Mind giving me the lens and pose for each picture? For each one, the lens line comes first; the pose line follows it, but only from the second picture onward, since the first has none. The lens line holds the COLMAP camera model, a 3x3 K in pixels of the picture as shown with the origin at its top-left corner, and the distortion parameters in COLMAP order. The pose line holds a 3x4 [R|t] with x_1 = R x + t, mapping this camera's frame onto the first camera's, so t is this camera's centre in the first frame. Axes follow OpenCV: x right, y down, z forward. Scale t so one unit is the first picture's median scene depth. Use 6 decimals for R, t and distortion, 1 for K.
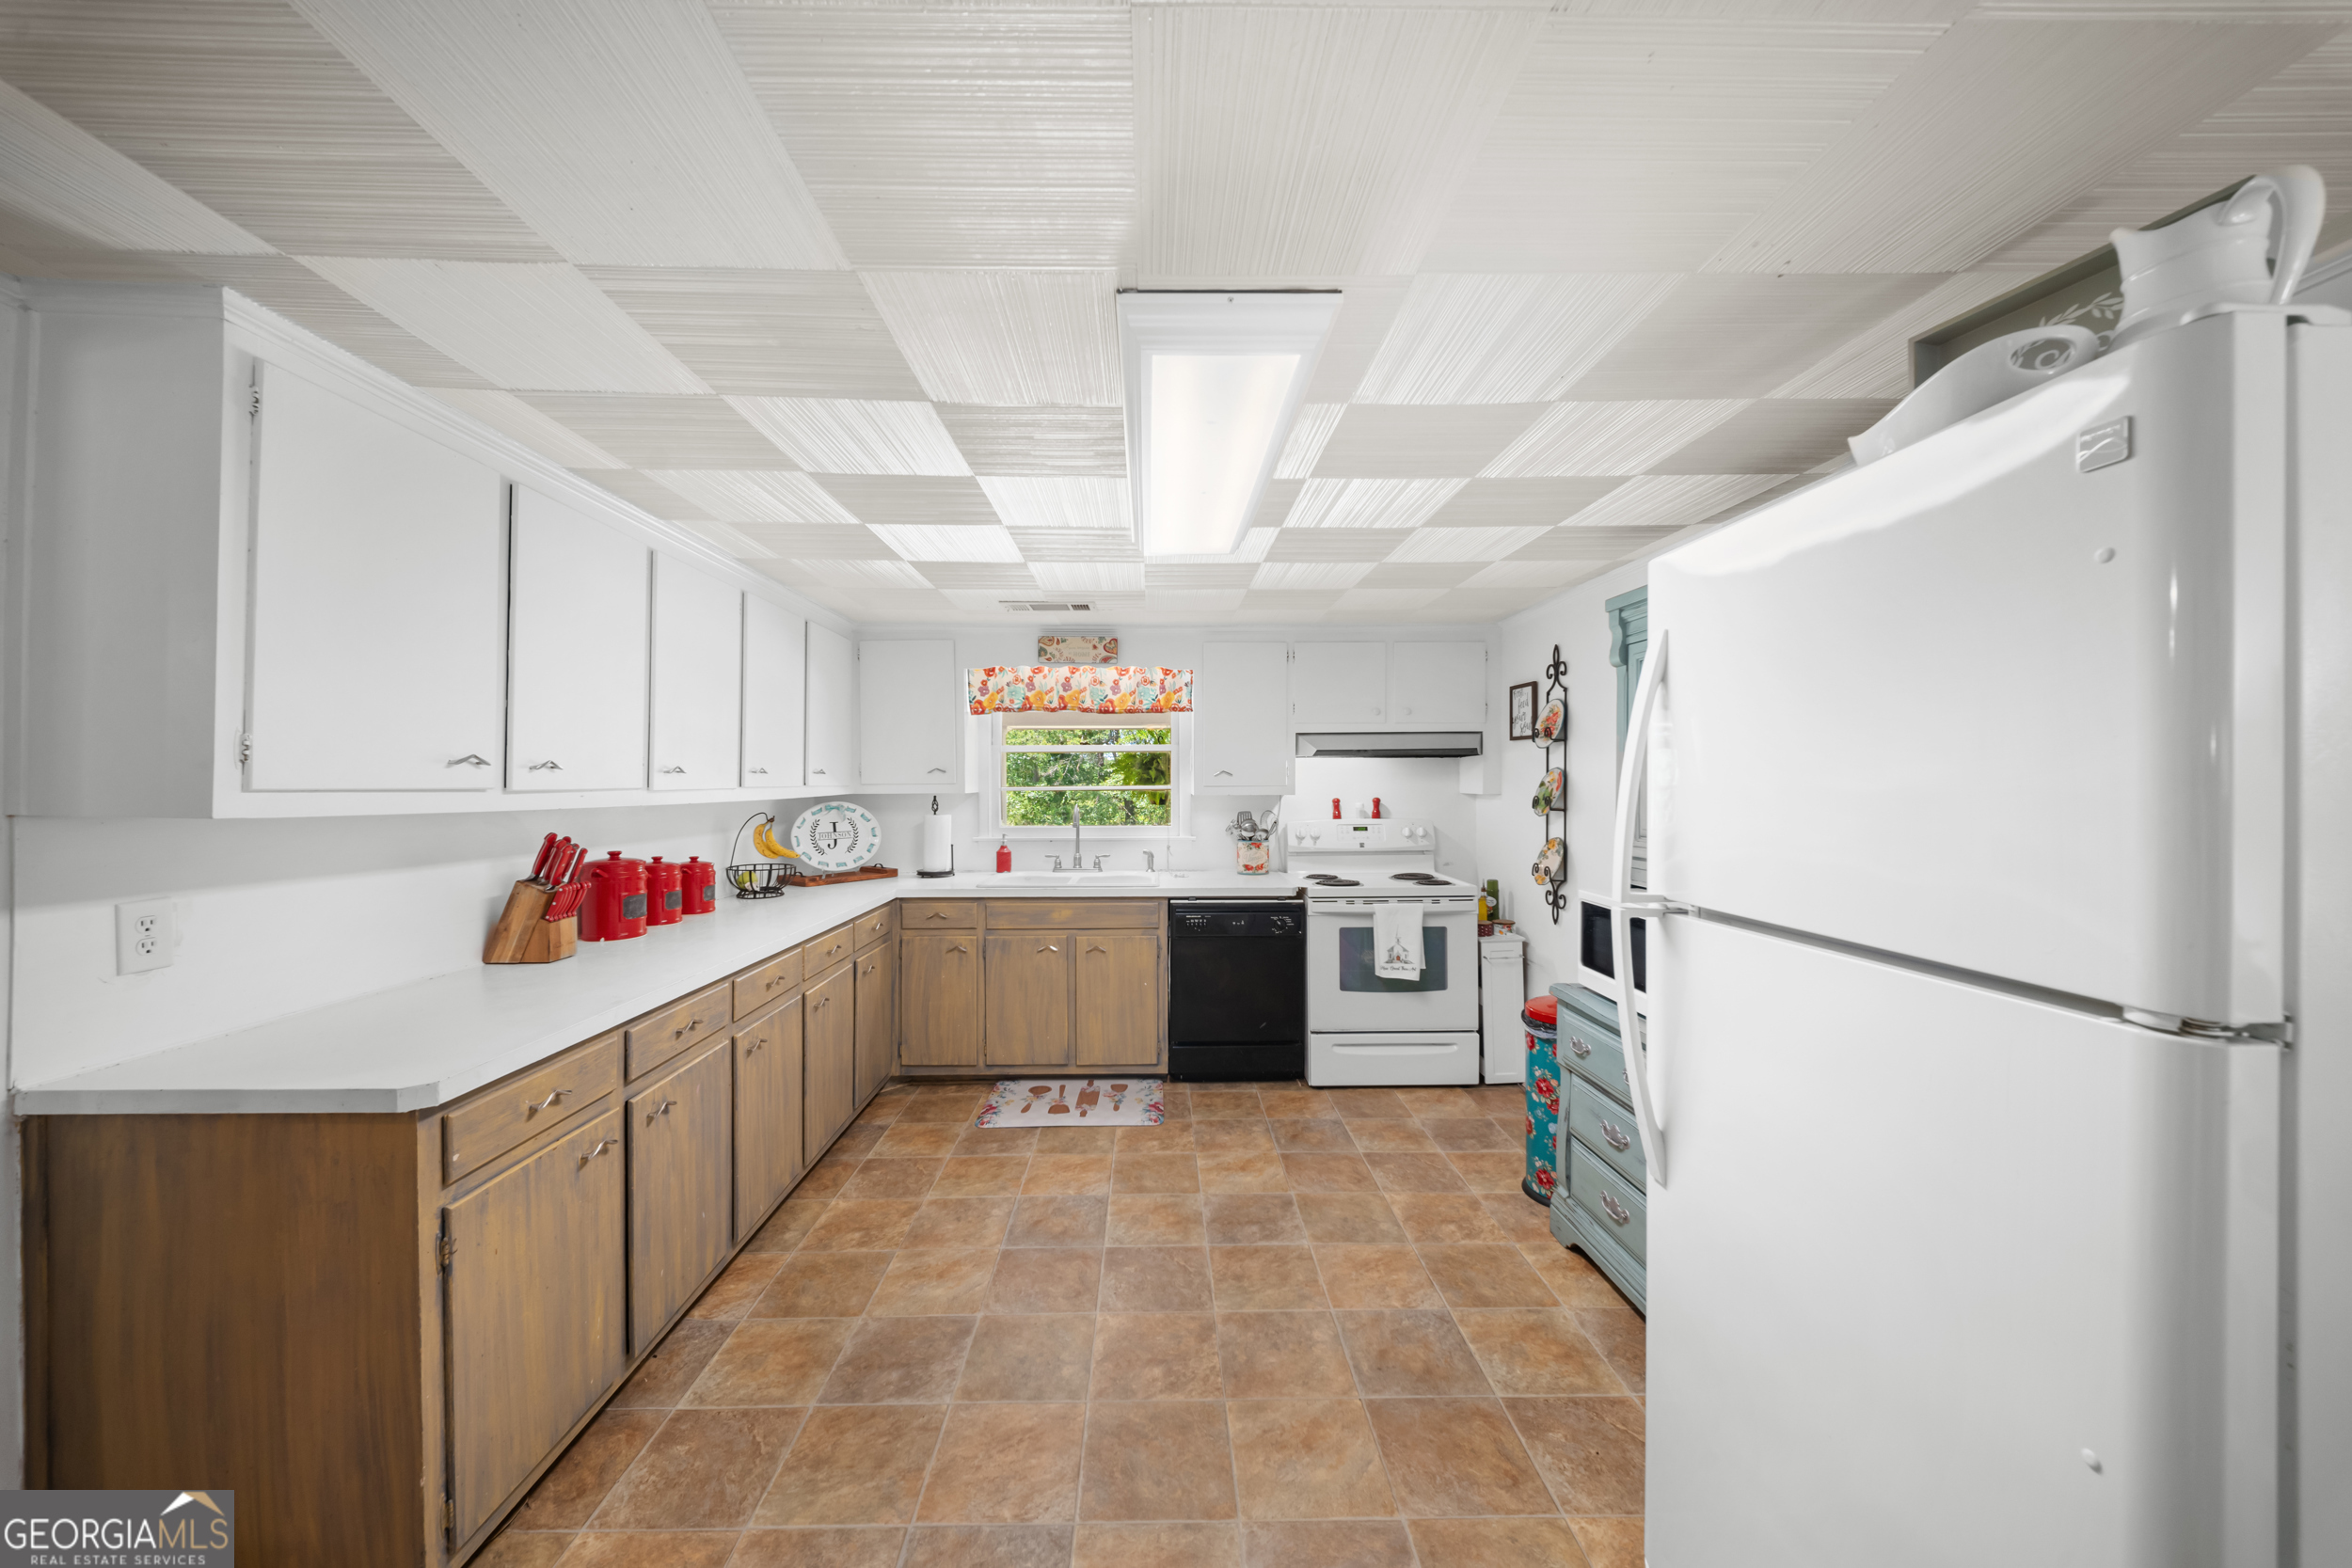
lens RADIAL K [[824.8, 0, 1166.9], [0, 824.8, 779.0], [0, 0, 1]] dist [-0.005961, -0.001154]
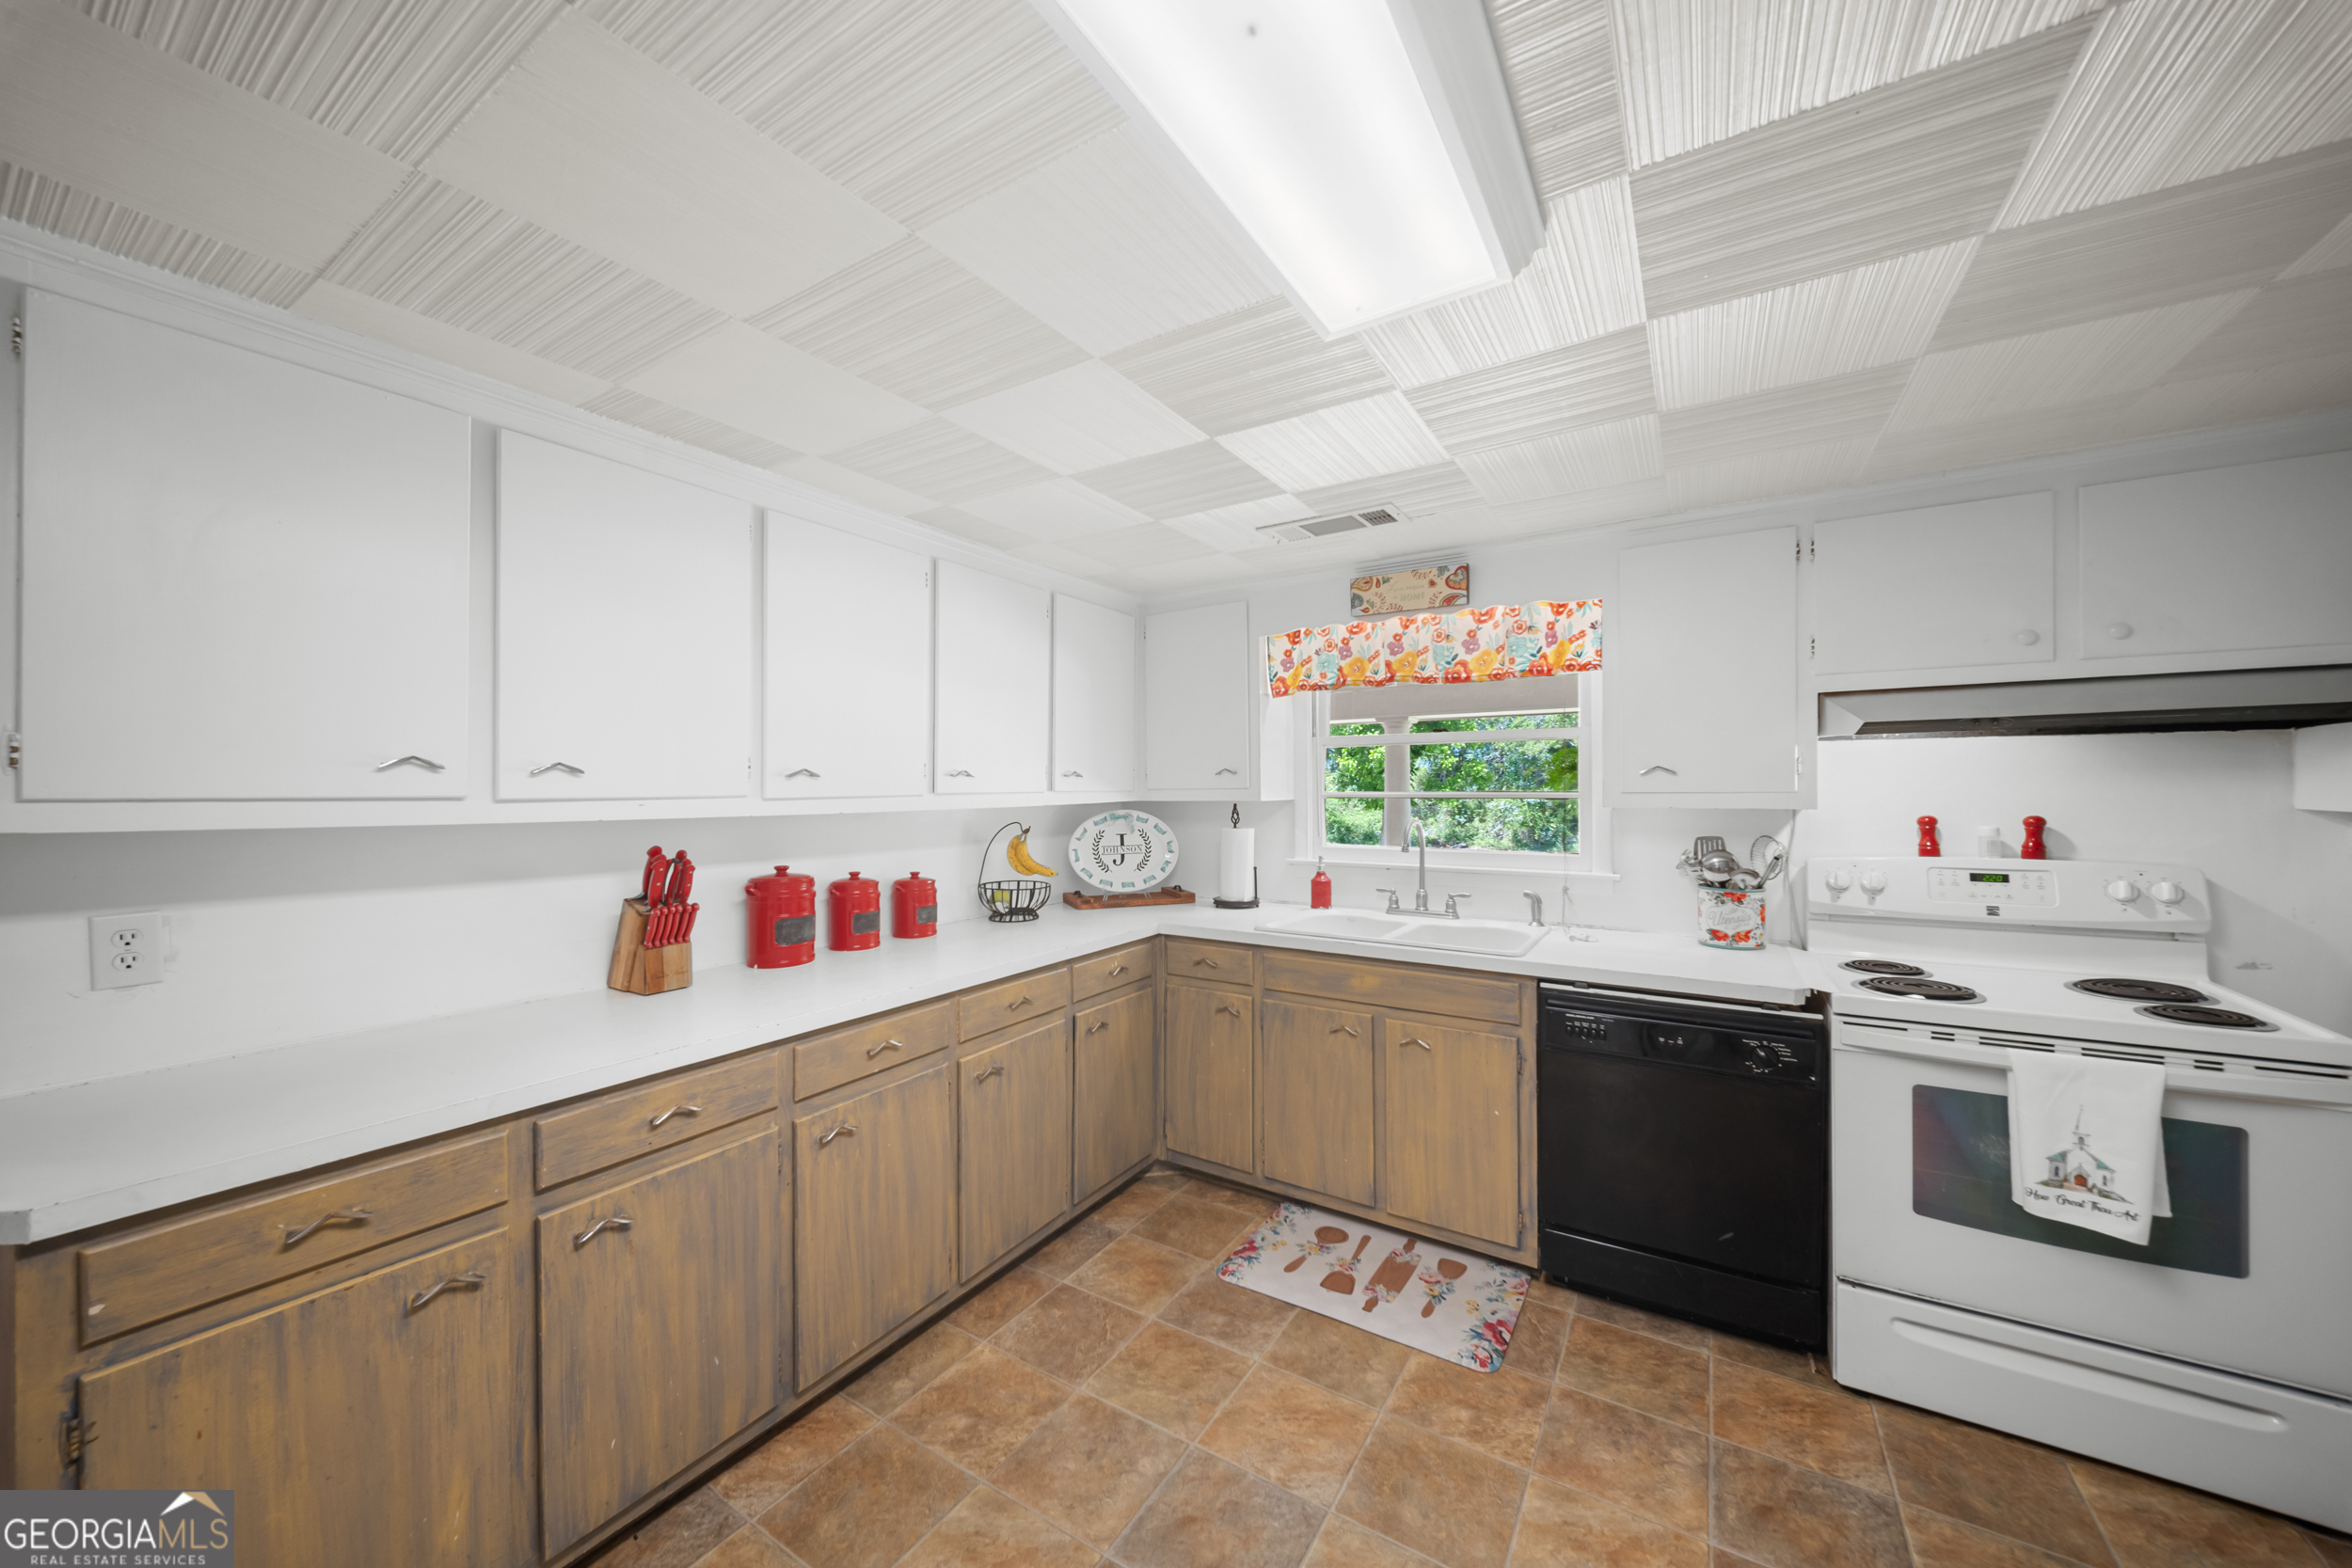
lens RADIAL K [[824.8, 0, 1169.3], [0, 824.8, 784.8], [0, 0, 1]] dist [-0.005961, -0.001154]
pose [[0.826802, -0.001395, -0.562491, 0.119960], [0.003625, 0.999989, 0.002848, -0.000150], [0.562481, -0.004394, 0.826799, 0.355818]]
